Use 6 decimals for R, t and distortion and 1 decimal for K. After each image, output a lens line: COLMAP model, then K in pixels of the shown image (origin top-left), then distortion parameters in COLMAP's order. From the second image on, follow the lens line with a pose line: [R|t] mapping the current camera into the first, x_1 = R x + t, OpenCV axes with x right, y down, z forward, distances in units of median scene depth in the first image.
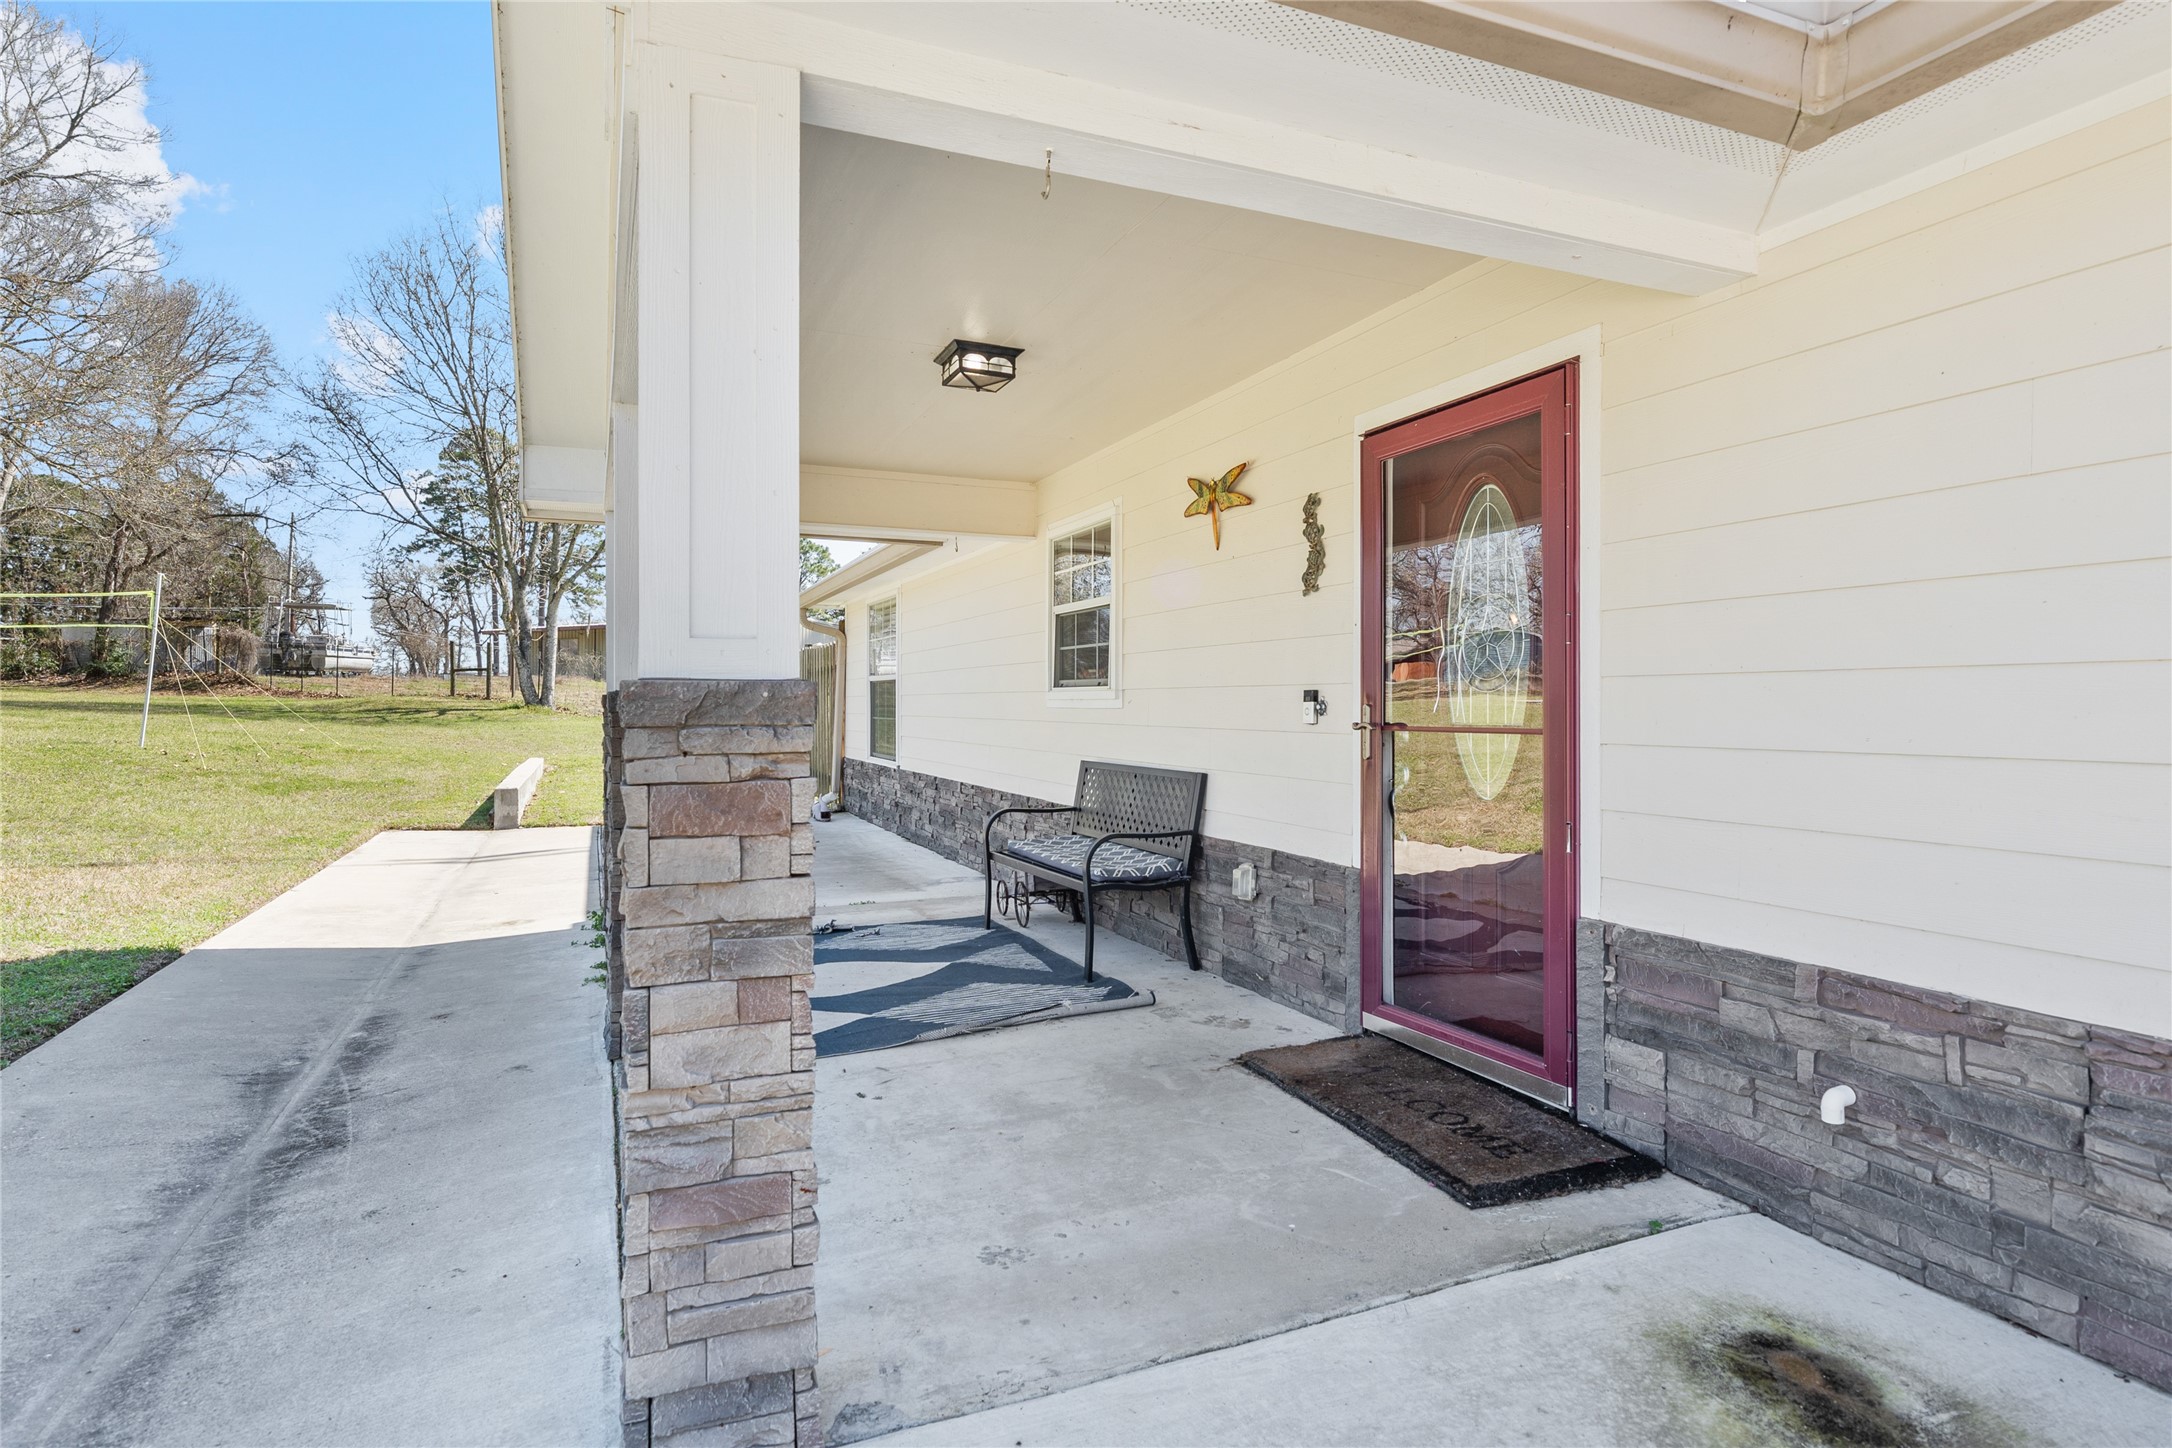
lens RADIAL K [[1160.8, 0, 1095.1], [0, 1160.8, 719.7], [0, 0, 1]] dist [-0.004749, -0.002074]
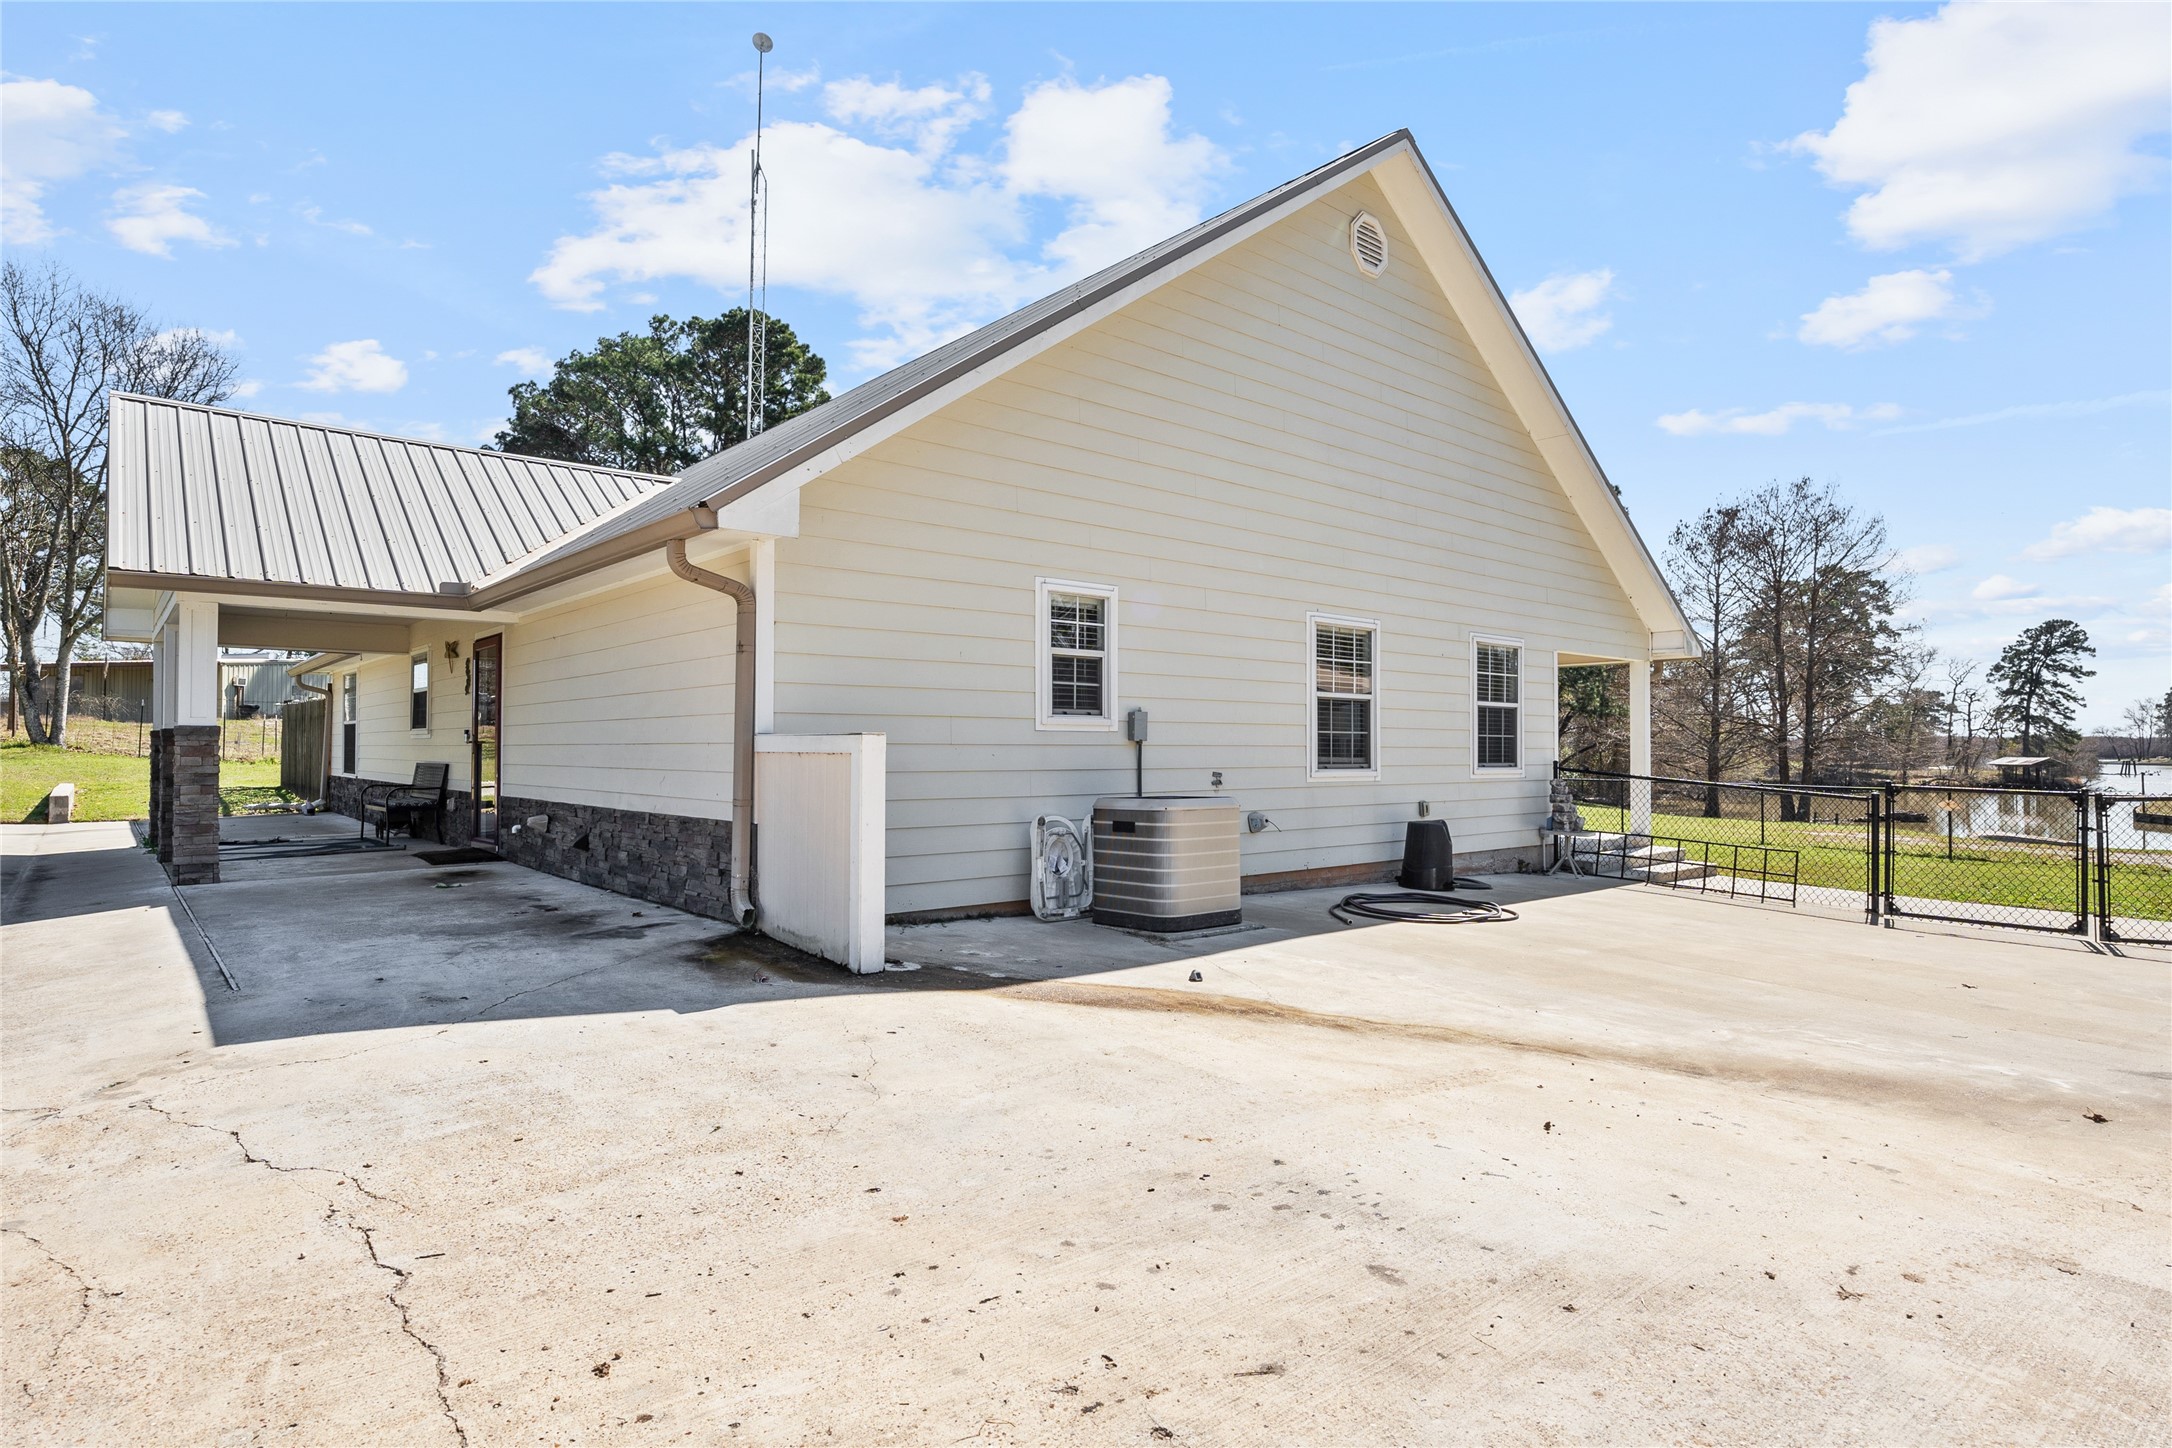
lens RADIAL K [[1160.8, 0, 1106.4], [0, 1160.8, 733.1], [0, 0, 1]] dist [-0.004749, -0.002074]
pose [[0.950962, 0.005814, 0.309254, 0.299985], [0.002589, 0.999639, -0.026755, 0.022452], [-0.309298, 0.026244, 0.950603, -0.799168]]
